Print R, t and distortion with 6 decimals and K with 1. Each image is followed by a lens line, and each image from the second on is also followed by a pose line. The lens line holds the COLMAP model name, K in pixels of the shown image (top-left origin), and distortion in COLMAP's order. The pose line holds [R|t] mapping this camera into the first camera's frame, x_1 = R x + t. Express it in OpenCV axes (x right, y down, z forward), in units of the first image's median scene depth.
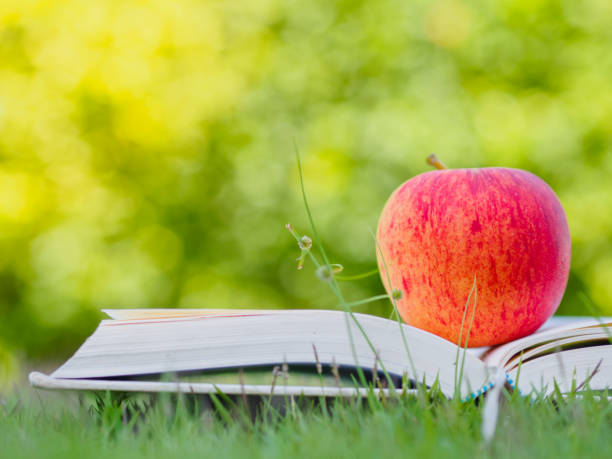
lens RADIAL K [[1756.8, 0, 306.0], [0, 1756.8, 229.5], [0, 0, 1]] dist [0.399925, 0.311218]
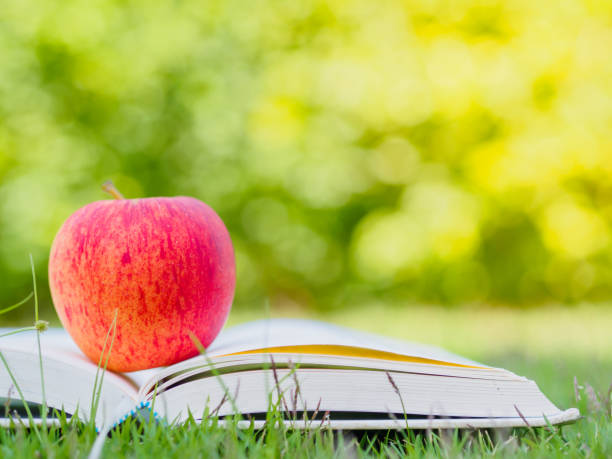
lens RADIAL K [[1756.8, 0, 306.0], [0, 1756.8, 229.5], [0, 0, 1]] dist [0.399925, 0.311218]
pose [[0.999053, -0.009208, -0.042530, 0.244441], [0.011269, 0.998761, 0.048481, -0.067425], [0.042031, -0.048914, 0.997918, -0.032086]]
